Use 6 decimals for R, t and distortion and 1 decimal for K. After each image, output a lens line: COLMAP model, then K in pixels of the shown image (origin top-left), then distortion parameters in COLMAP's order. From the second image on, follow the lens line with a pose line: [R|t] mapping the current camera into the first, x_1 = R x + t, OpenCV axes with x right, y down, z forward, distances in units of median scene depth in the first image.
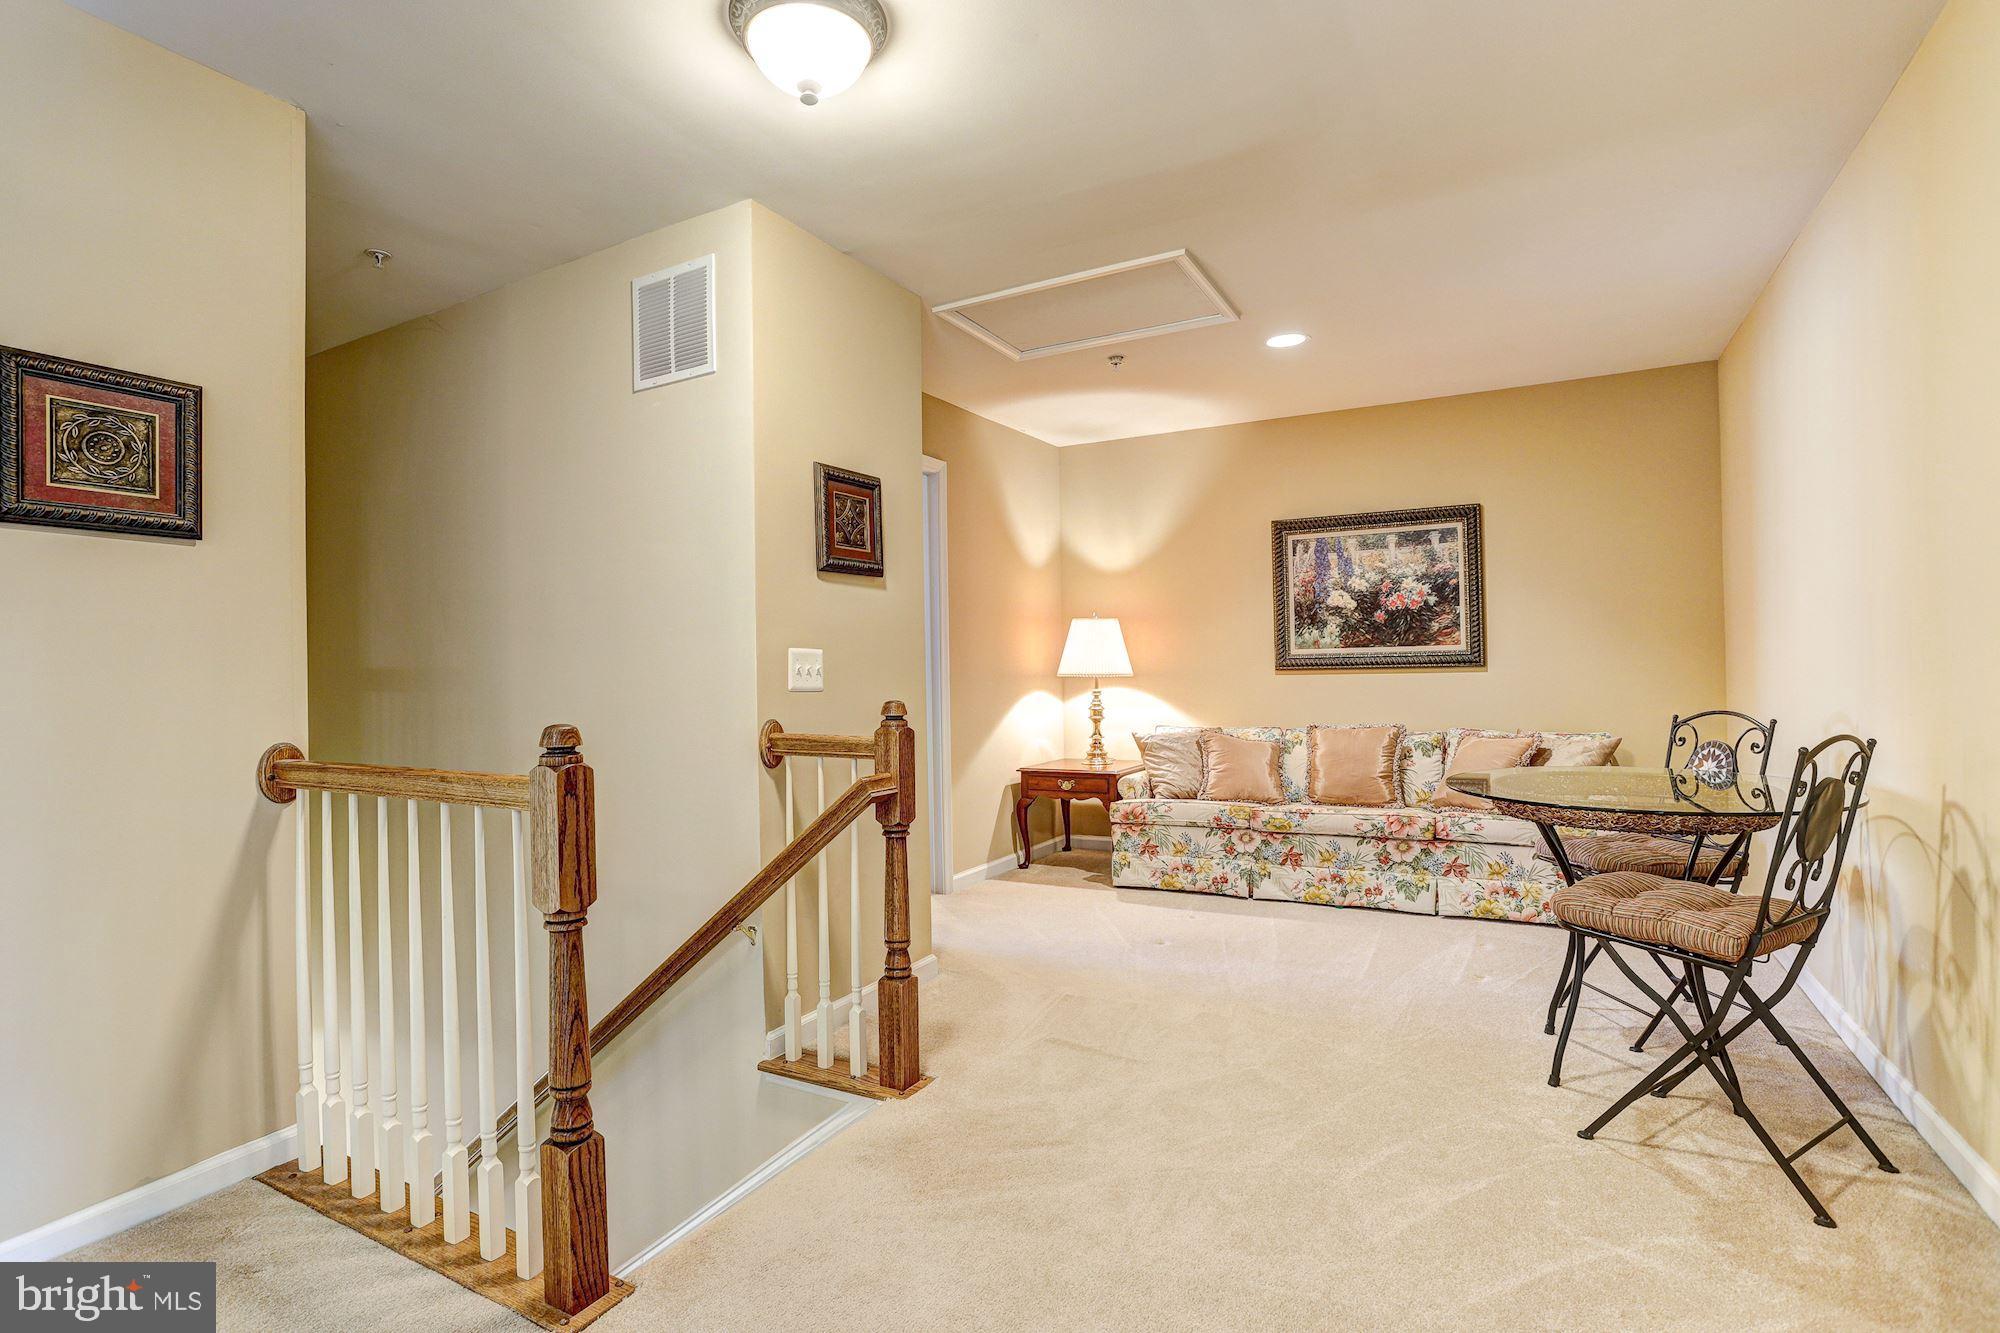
lens RADIAL K [[979.8, 0, 991.0], [0, 979.8, 662.4], [0, 0, 1]] dist [-0.037540, 0.016336]
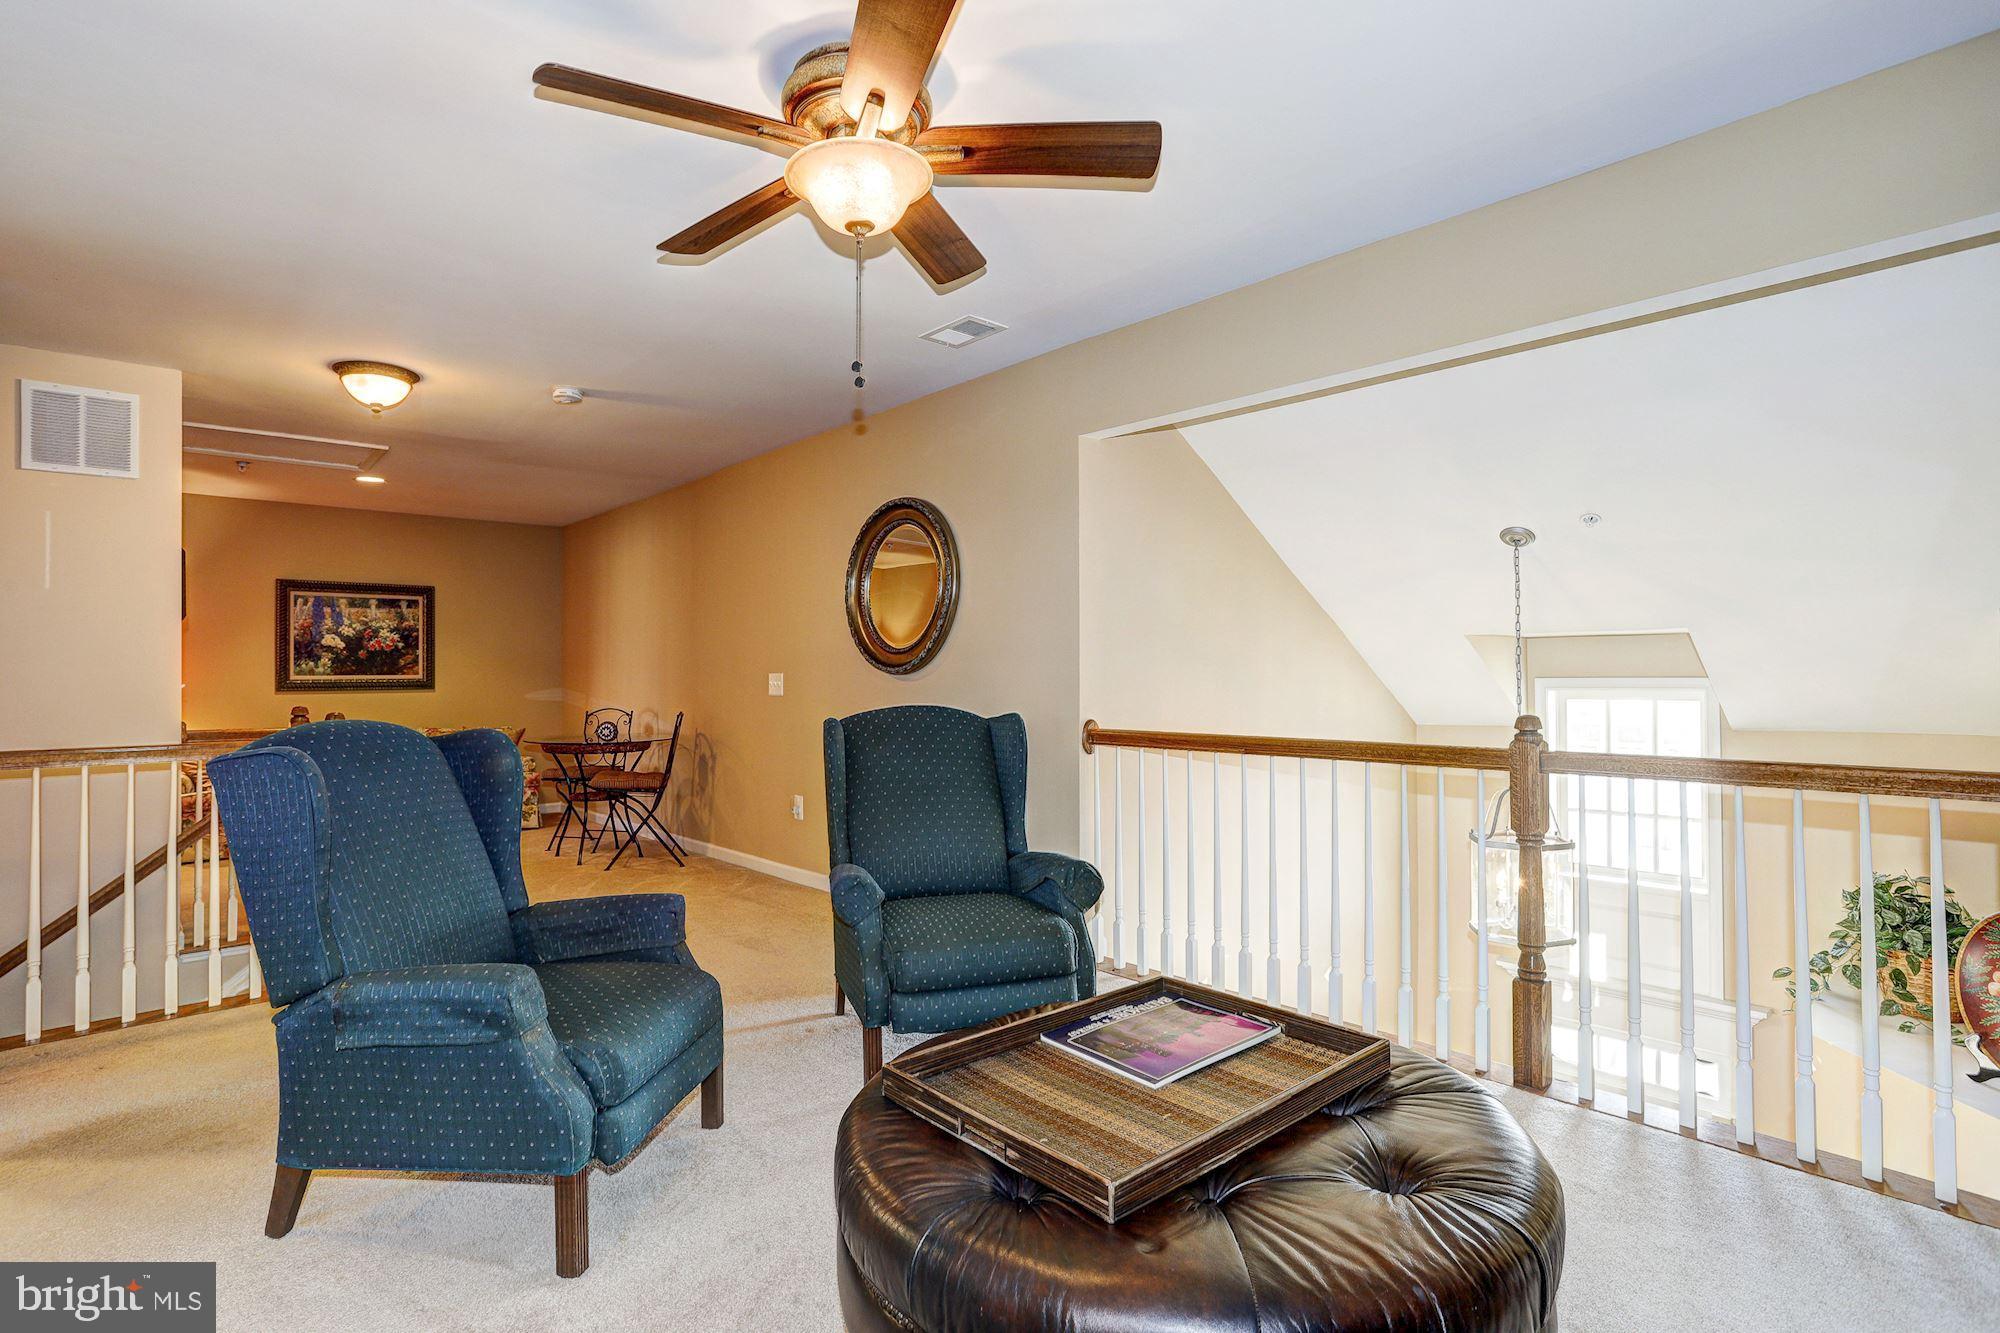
lens RADIAL K [[979.8, 0, 996.7], [0, 979.8, 663.7], [0, 0, 1]] dist [-0.037540, 0.016336]
pose [[0.315374, 0.030068, 0.948491, -0.680781], [-0.004469, 0.999534, -0.030200, 0.006464], [-0.948957, 0.005285, 0.315362, -0.361172]]
